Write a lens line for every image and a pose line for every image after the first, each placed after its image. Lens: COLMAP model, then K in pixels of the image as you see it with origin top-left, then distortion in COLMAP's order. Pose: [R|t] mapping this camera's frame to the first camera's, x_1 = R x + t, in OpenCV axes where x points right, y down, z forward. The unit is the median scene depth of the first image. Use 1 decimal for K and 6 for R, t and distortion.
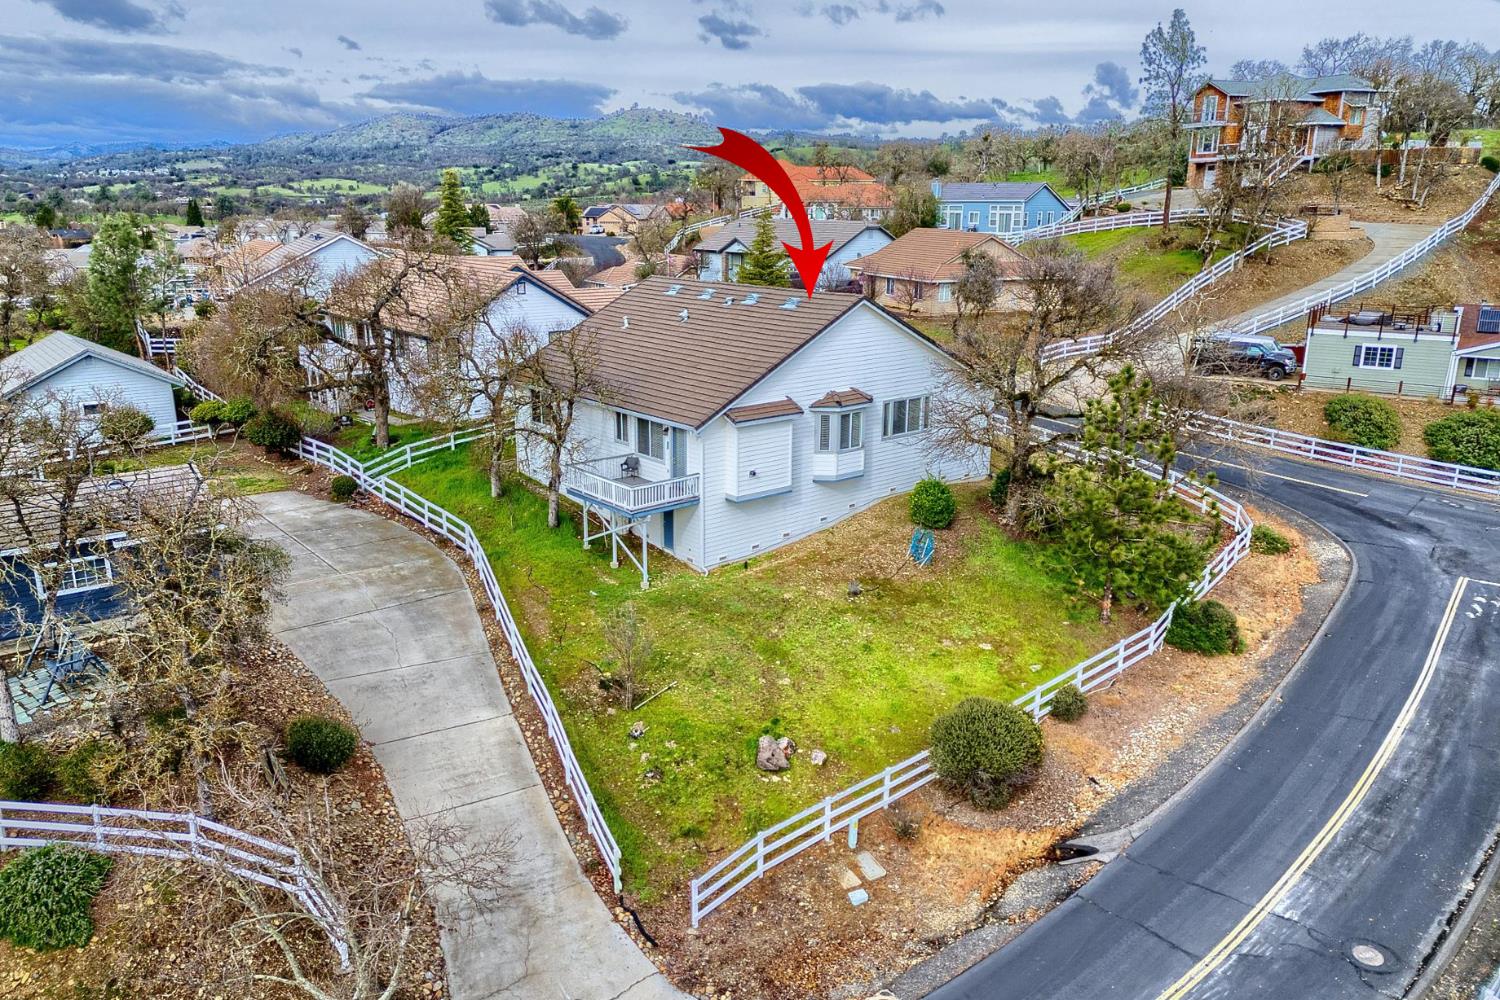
lens RADIAL K [[1101.4, 0, 750.0], [0, 1101.4, 500.0], [0, 0, 1]] dist [-0.001424, -0.000131]
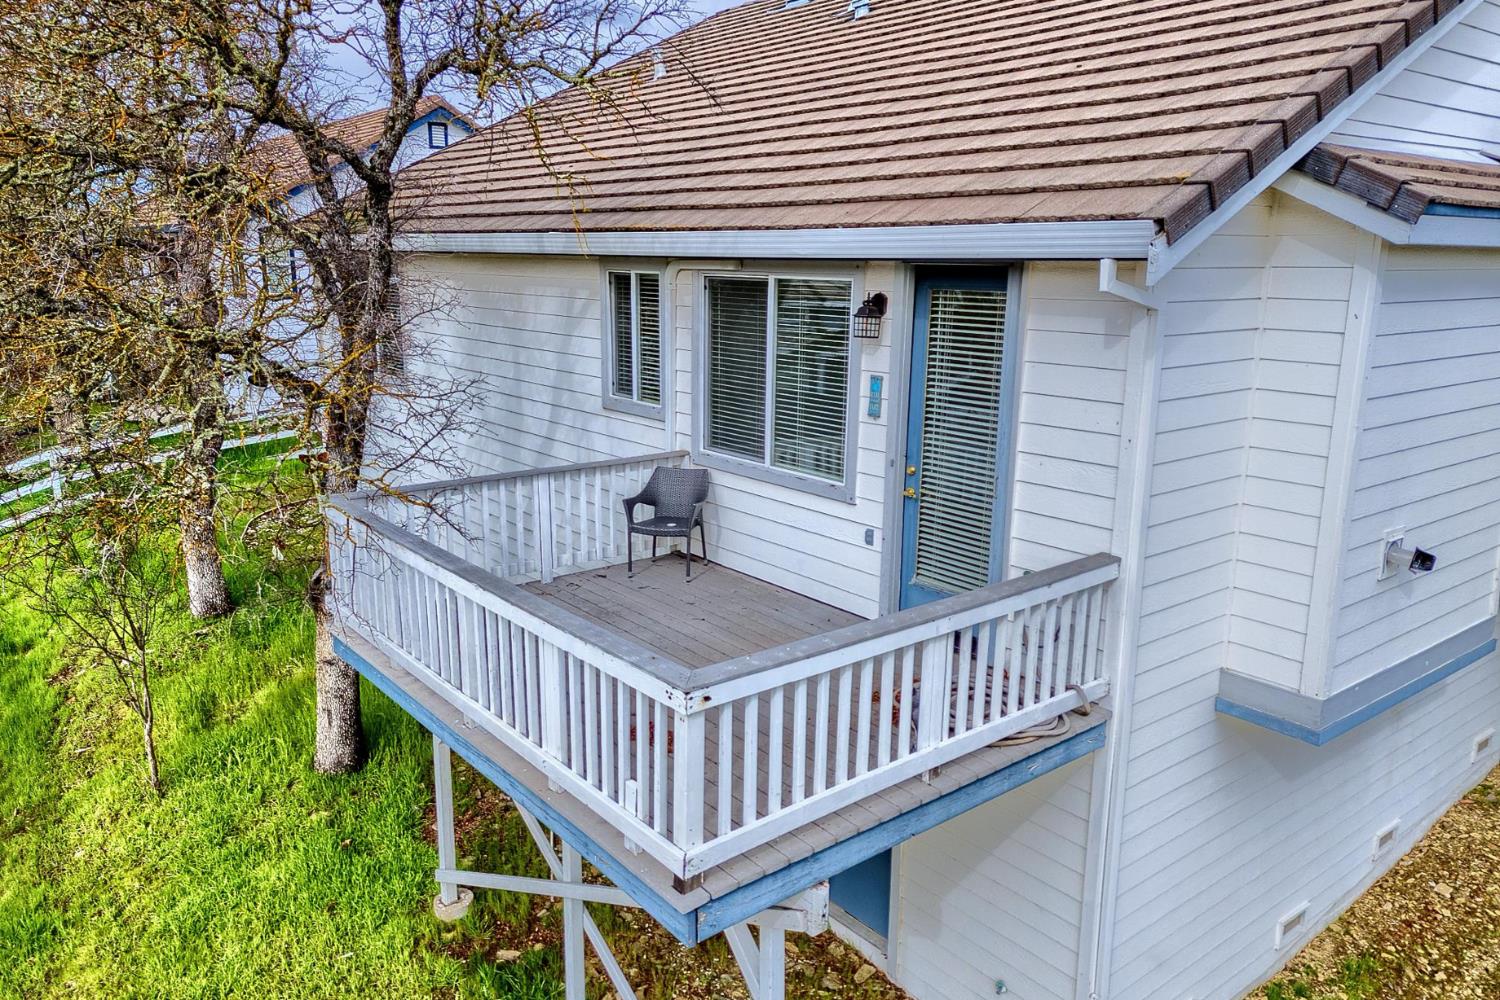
lens RADIAL K [[1101.4, 0, 750.0], [0, 1101.4, 500.0], [0, 0, 1]] dist [-0.001424, -0.000131]
pose [[0.999554, 0.008800, -0.028547, -0.087746], [-0.009974, 0.999099, -0.041242, -0.024496], [0.028158, 0.041508, 0.998741, 0.790046]]
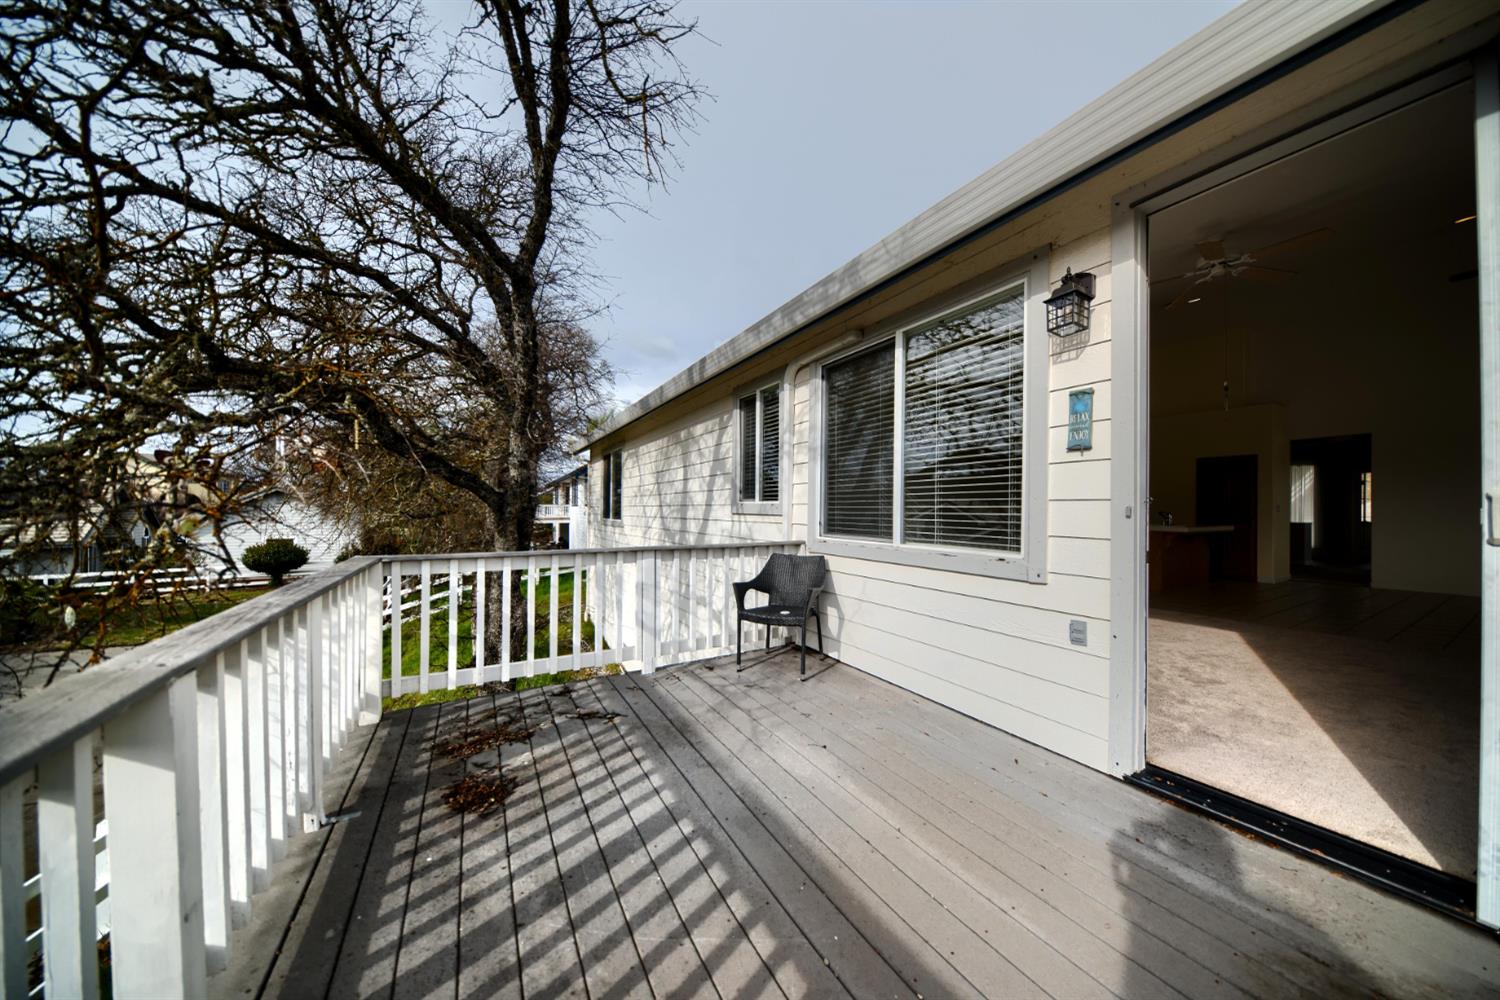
lens RADIAL K [[484.1, 0, 760.0], [0, 484.1, 505.6], [0, 0, 1]] dist [-0.007727, -0.004023]
pose [[0.984163, -0.002427, -0.177249, -0.098290], [-0.043722, 0.965692, -0.255981, -0.024561], [0.171789, 0.259677, 0.950293, 0.916969]]
